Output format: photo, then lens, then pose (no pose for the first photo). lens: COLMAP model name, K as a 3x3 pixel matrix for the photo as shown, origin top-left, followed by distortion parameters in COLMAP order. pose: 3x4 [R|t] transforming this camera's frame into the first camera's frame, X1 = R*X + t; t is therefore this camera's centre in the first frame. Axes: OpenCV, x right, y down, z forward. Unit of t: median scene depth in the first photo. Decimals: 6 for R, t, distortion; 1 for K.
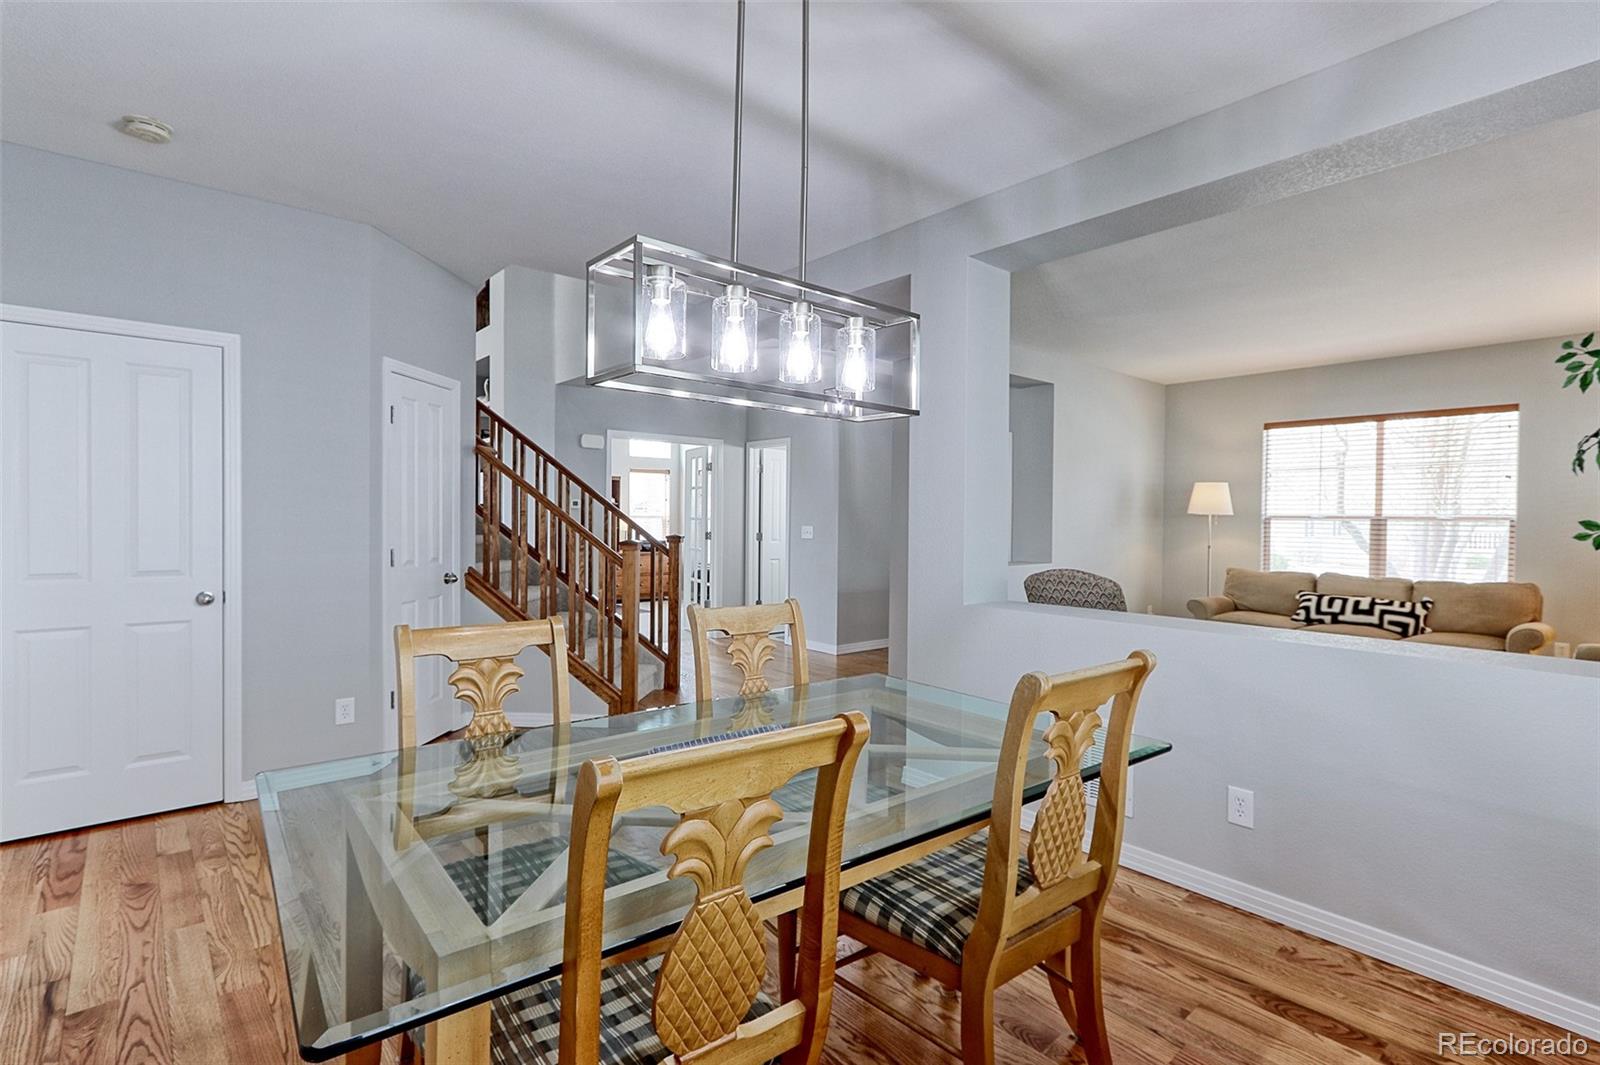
lens RADIAL K [[779.7, 0, 783.6], [0, 779.7, 525.2], [0, 0, 1]] dist [0.005374, 0.000402]
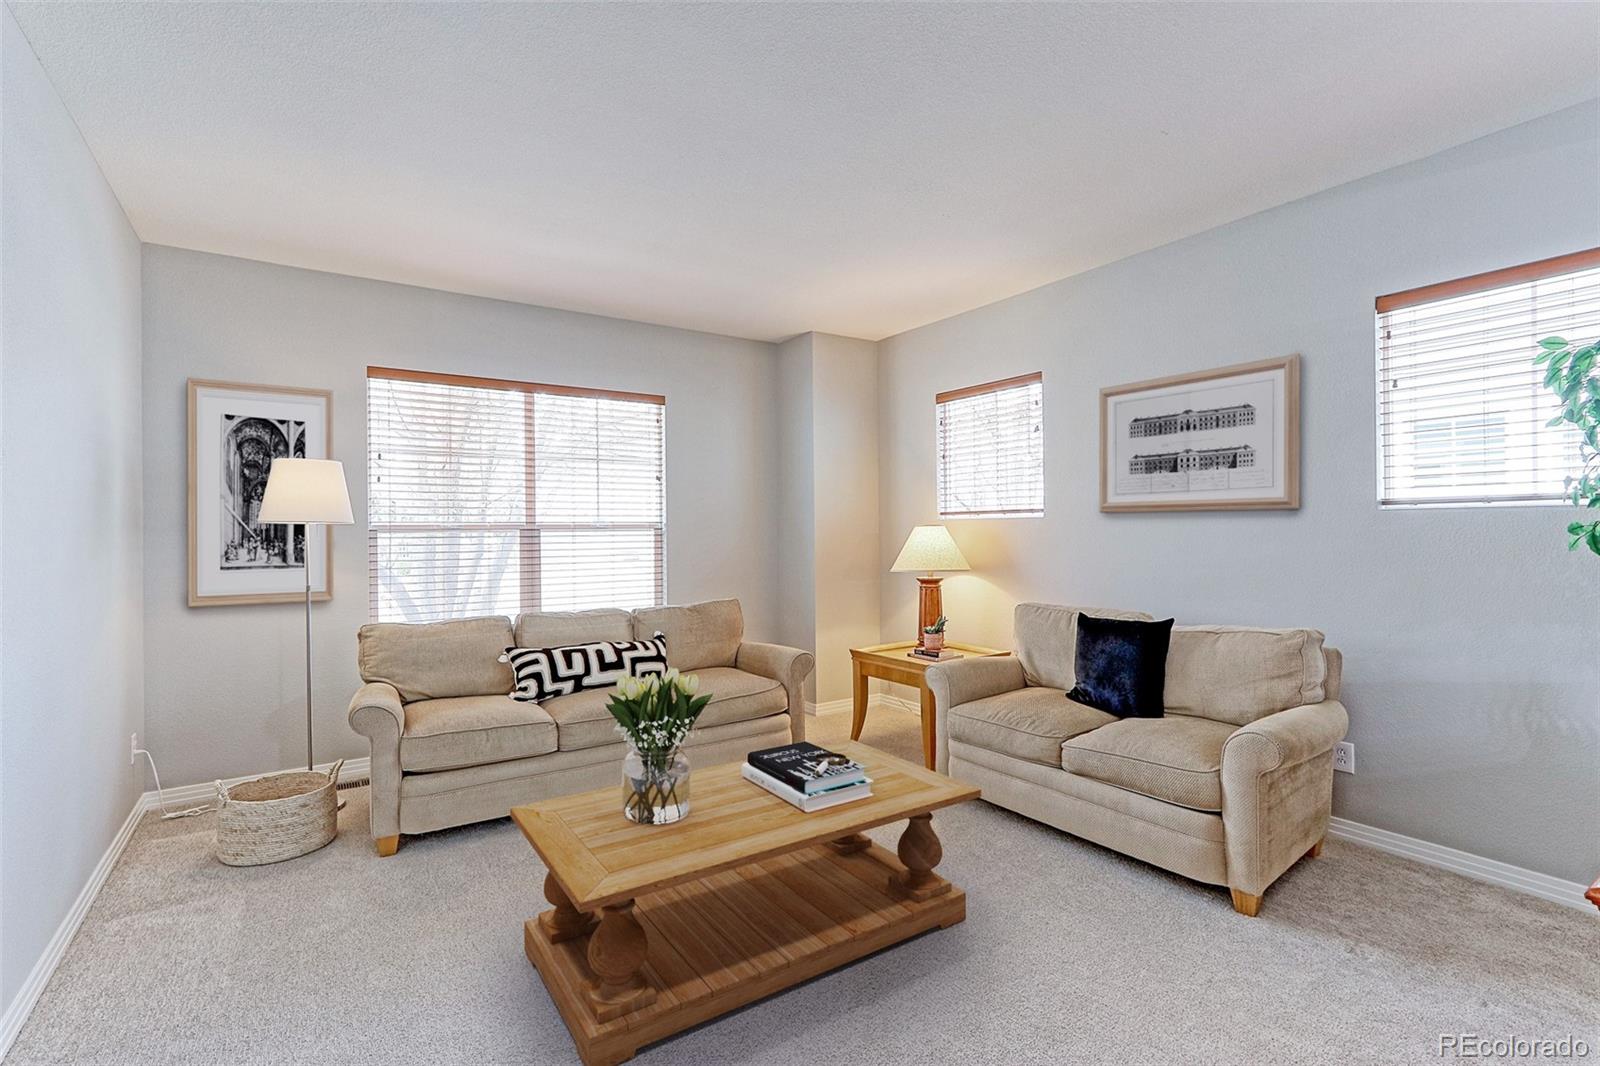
lens RADIAL K [[779.7, 0, 783.6], [0, 779.7, 525.7], [0, 0, 1]] dist [0.005374, 0.000402]
pose [[0.094997, -0.002879, 0.995473, 0.084487], [0.027543, 0.999621, 0.000262, -0.005733], [-0.995096, 0.027393, 0.095041, 0.763812]]
